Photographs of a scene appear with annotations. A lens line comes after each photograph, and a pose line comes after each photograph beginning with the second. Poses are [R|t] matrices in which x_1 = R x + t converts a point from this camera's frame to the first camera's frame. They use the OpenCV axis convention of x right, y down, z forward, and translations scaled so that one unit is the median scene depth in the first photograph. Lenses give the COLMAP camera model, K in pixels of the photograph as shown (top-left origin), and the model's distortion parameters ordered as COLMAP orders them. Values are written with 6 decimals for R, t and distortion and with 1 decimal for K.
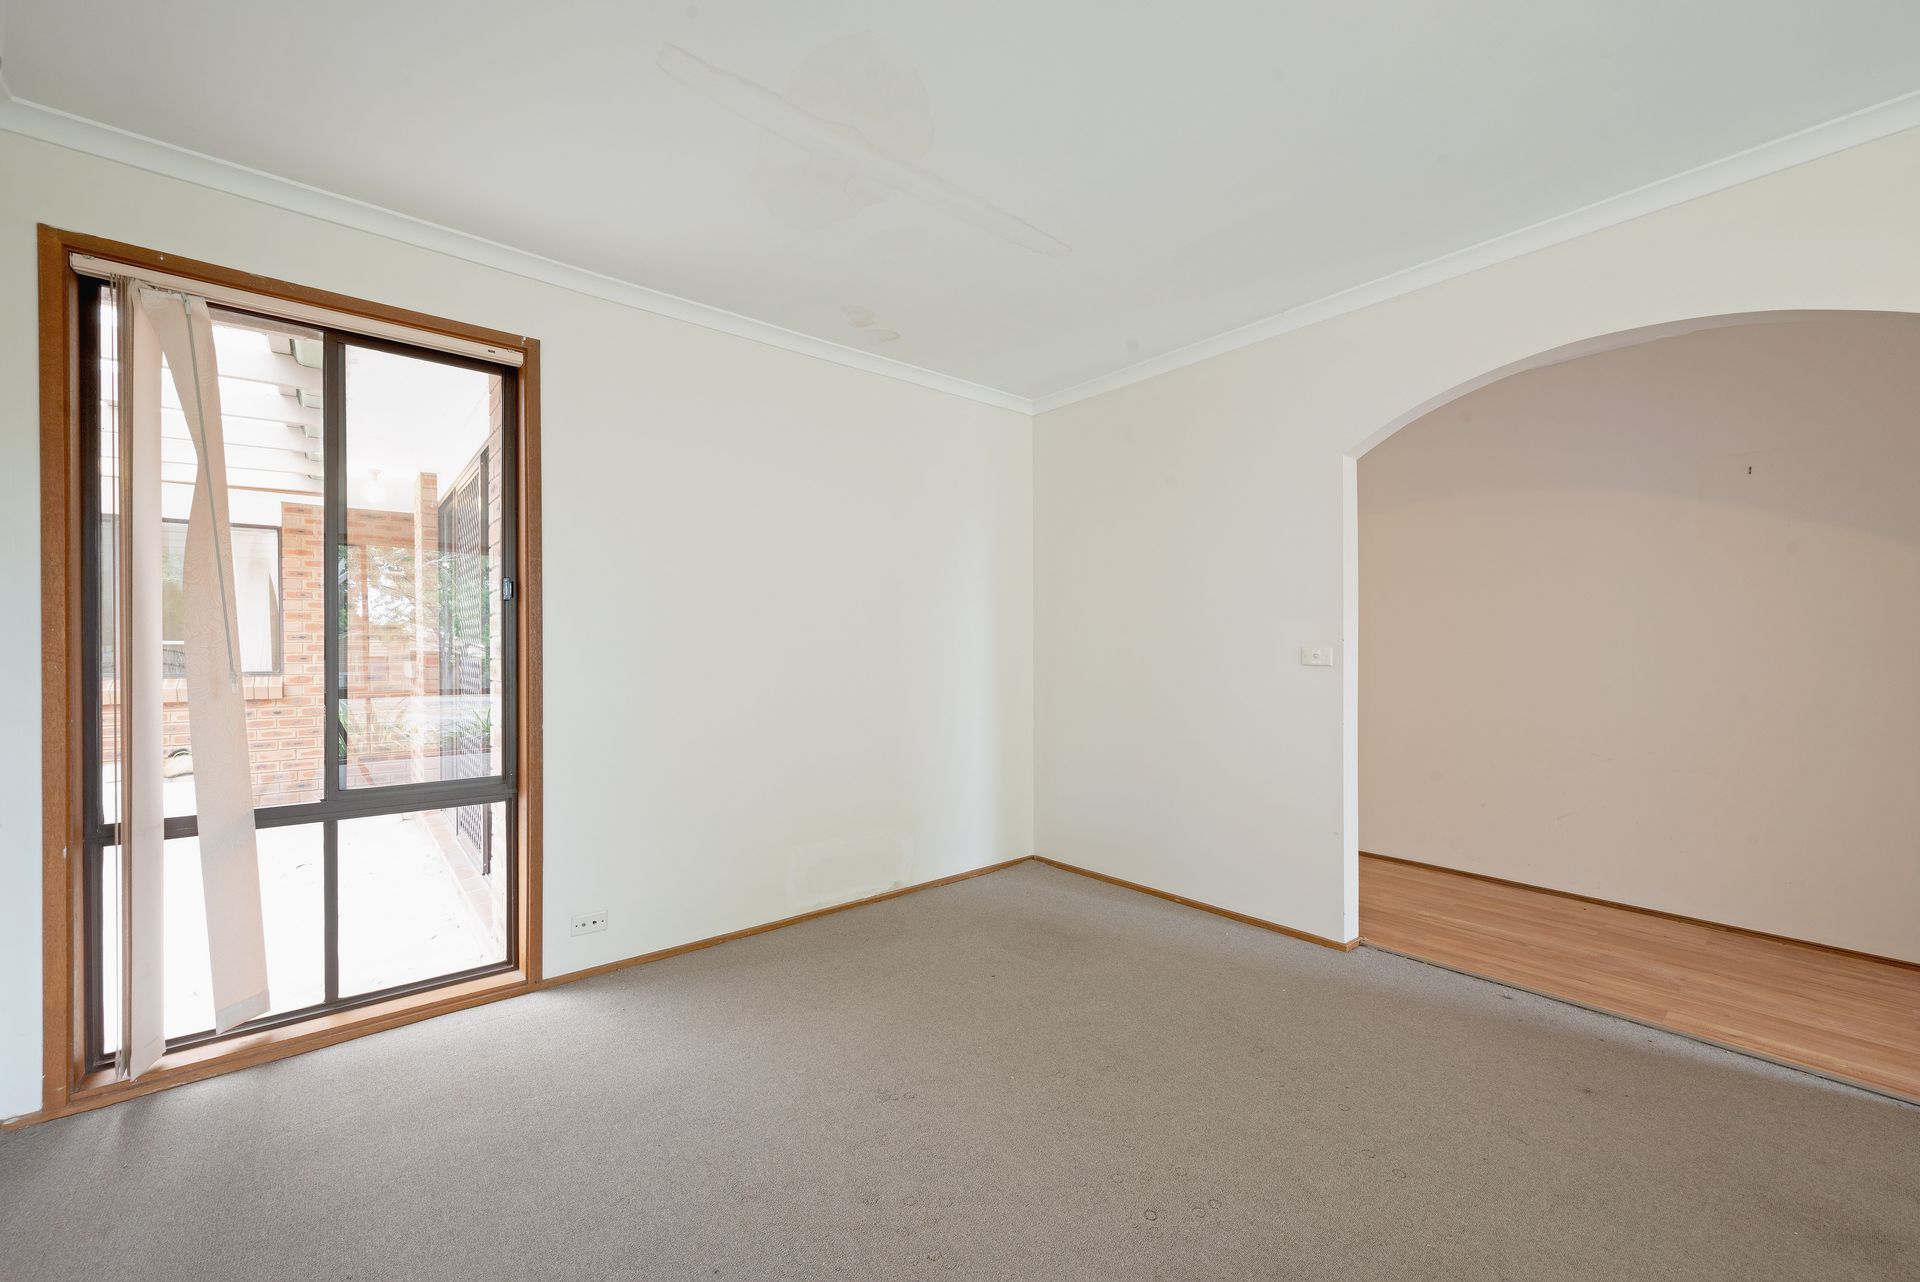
lens RADIAL K [[753.9, 0, 958.1], [0, 753.9, 648.6], [0, 0, 1]] dist [0.000182, -0.000329]
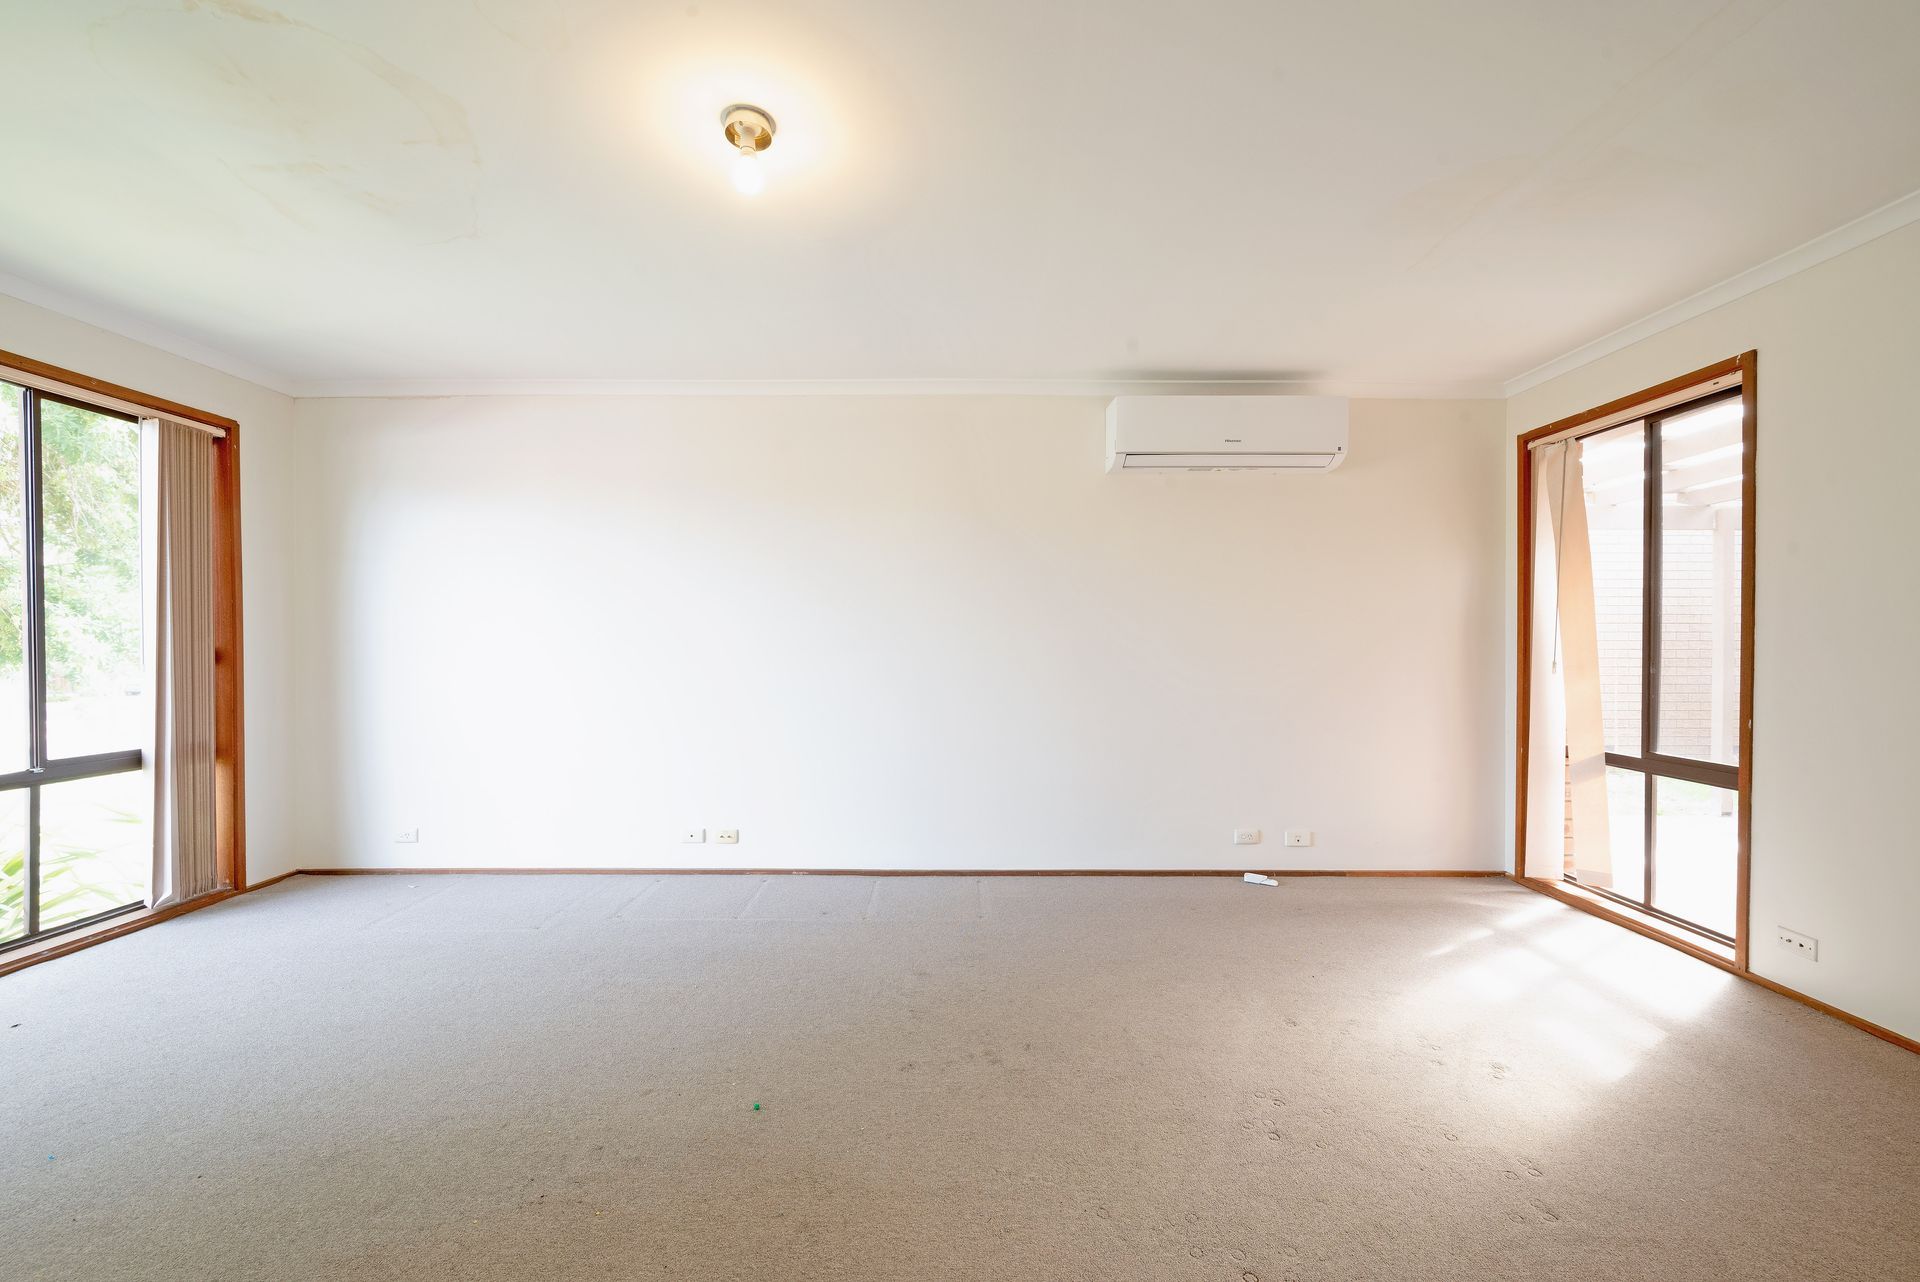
lens RADIAL K [[753.9, 0, 958.1], [0, 753.9, 648.6], [0, 0, 1]] dist [0.000182, -0.000329]
pose [[-0.629980, 0.004367, -0.776599, 1.027137], [-0.003434, 0.999959, 0.008408, -0.006512], [0.776604, 0.007964, -0.629939, 0.893884]]
